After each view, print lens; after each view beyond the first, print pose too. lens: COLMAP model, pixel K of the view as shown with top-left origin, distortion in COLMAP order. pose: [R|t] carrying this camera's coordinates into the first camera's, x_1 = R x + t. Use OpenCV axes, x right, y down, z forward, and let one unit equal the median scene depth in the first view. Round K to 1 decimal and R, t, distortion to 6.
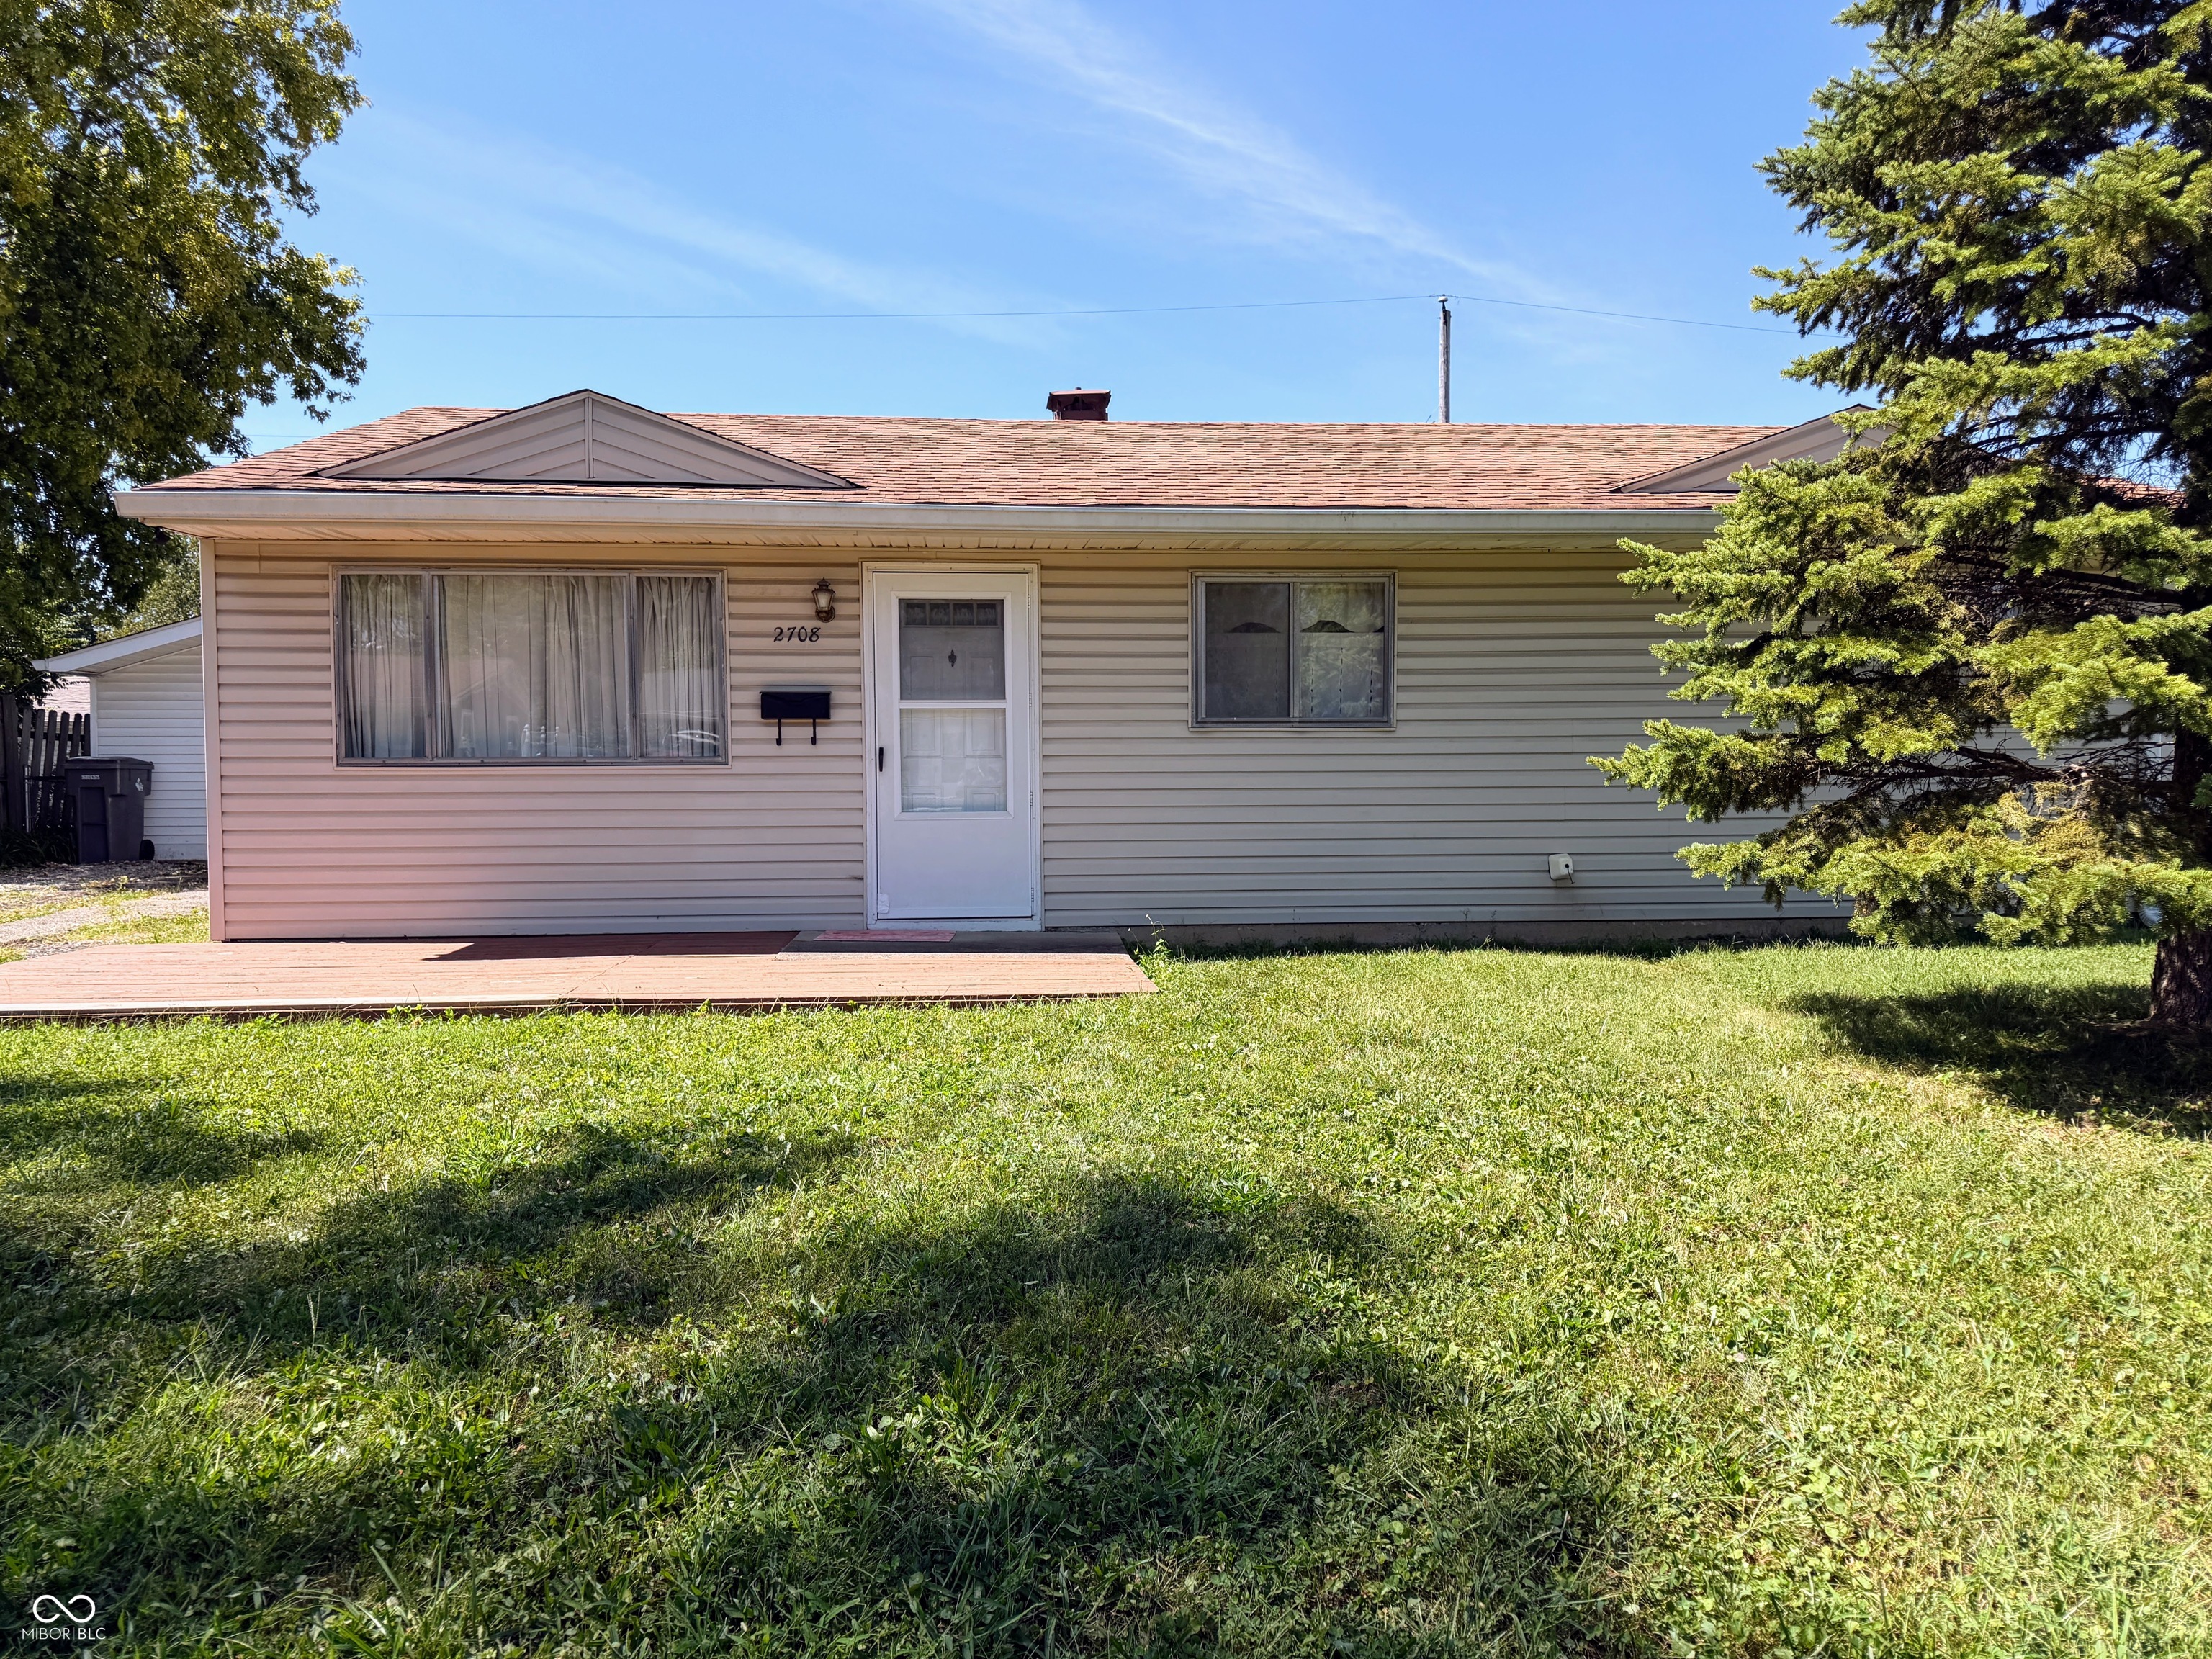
lens RADIAL K [[1591.6, 0, 1106.0], [0, 1591.6, 829.5], [0, 0, 1]] dist [0.042816, 0.000495]
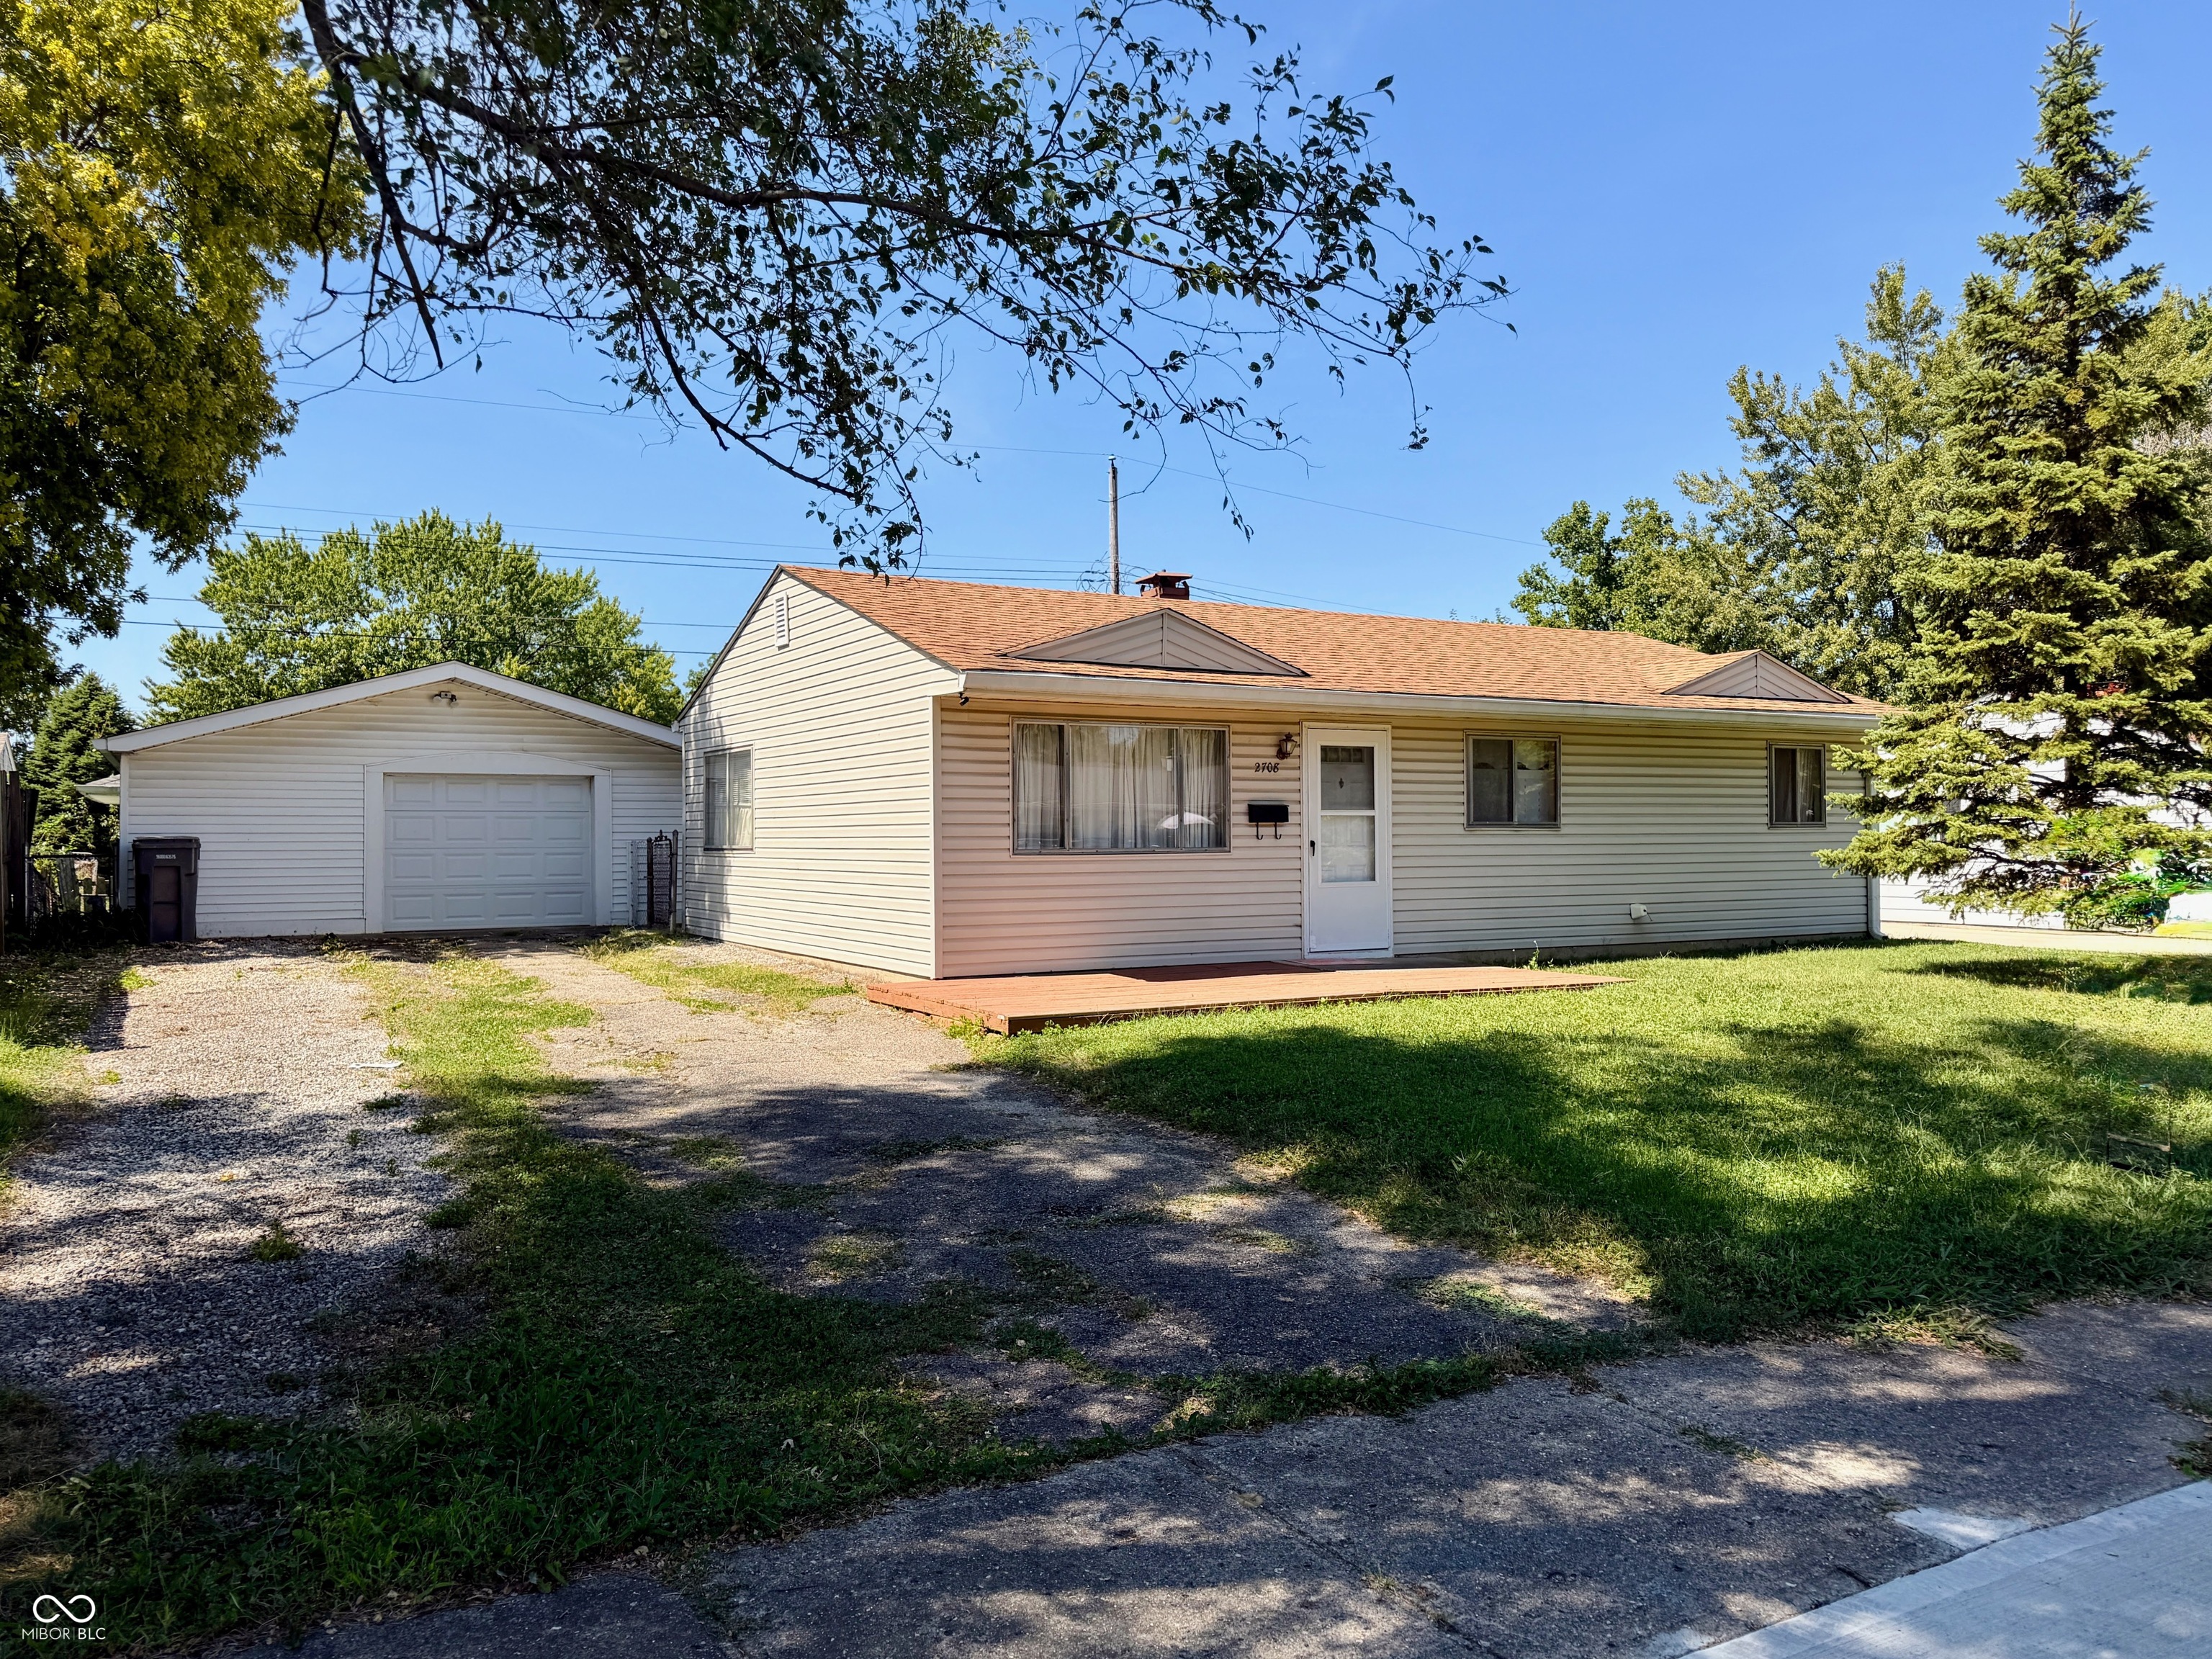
lens RADIAL K [[1639.0, 0, 1070.1], [0, 1639.0, 749.7], [0, 0, 1]] dist [0.033530, -0.003100]
pose [[0.916961, 0.021678, 0.398387, -0.992245], [0.013177, 0.996333, -0.084545, -0.007798], [-0.398758, 0.082774, 0.913313, -0.370838]]
